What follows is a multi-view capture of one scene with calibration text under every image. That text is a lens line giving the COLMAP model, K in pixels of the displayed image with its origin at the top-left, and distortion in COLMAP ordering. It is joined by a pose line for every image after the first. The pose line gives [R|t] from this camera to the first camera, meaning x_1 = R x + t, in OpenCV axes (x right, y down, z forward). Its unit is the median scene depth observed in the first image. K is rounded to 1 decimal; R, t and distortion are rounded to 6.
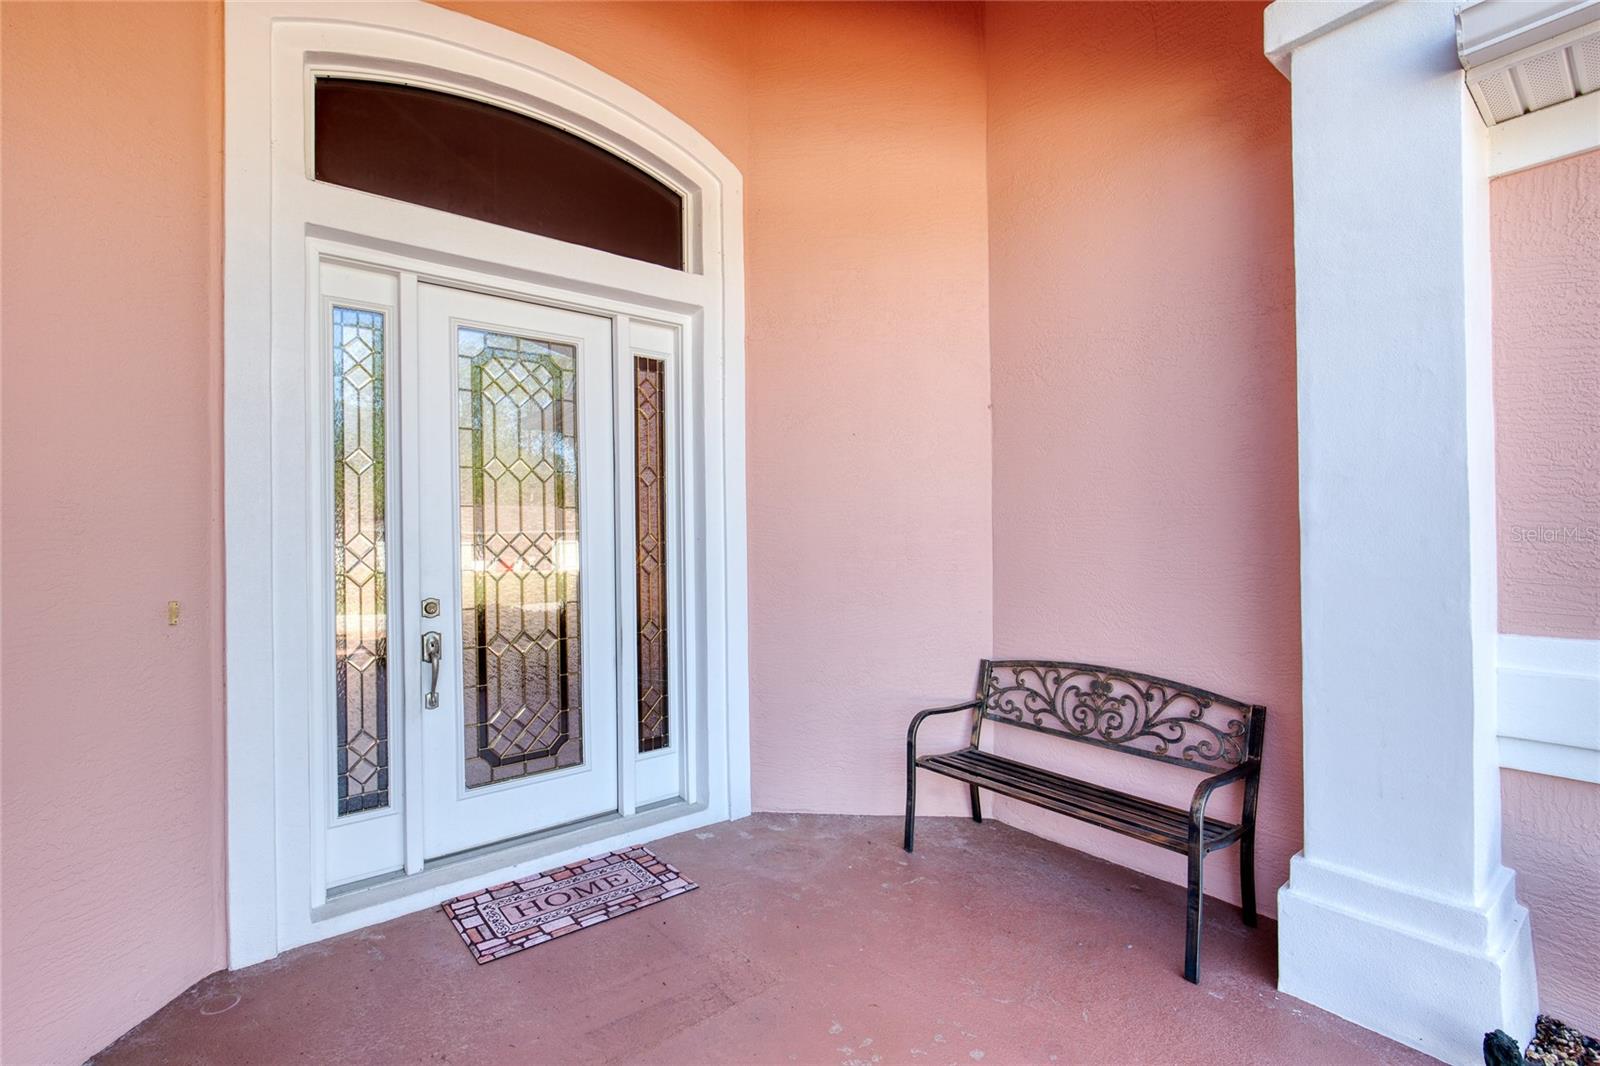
lens RADIAL K [[742.7, 0, 801.2], [0, 742.7, 530.1], [0, 0, 1]] dist [-0.015349, 0.004517]
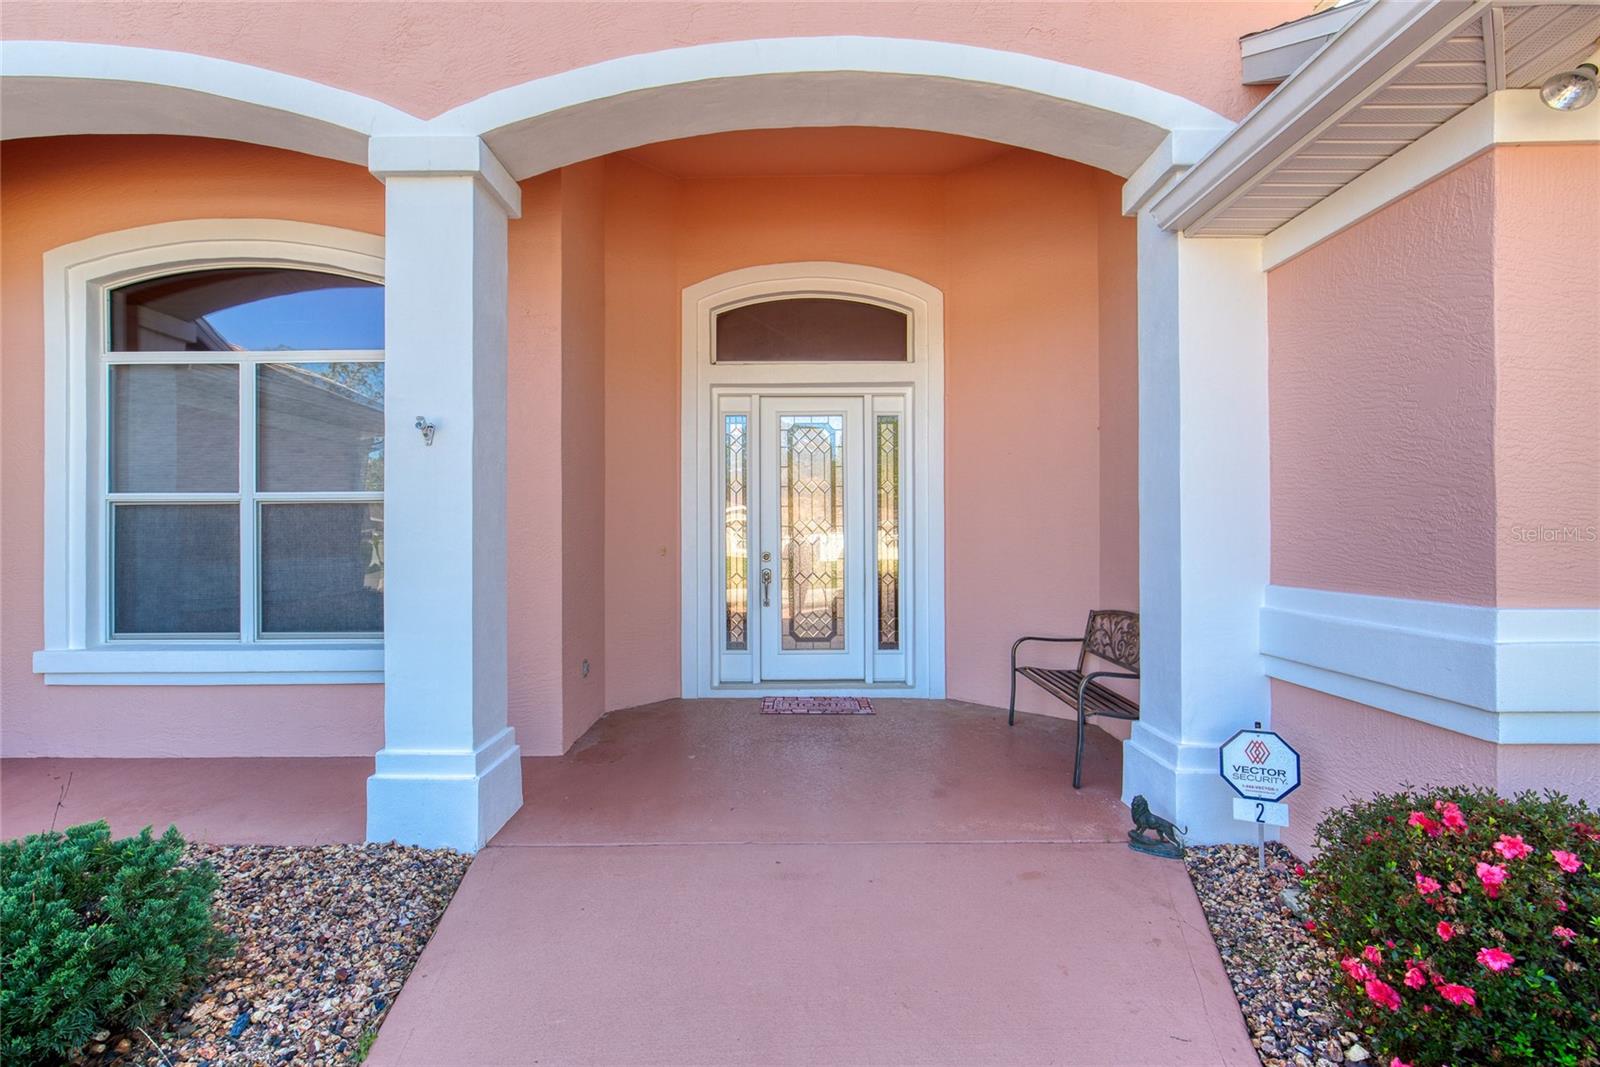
lens RADIAL K [[742.7, 0, 801.6], [0, 742.7, 533.7], [0, 0, 1]] dist [-0.015349, 0.004517]
pose [[0.772177, 0.006472, -0.635374, 0.777369], [-0.001850, 0.999967, 0.007937, 0.022203], [0.635405, -0.004953, 0.772163, -0.458461]]
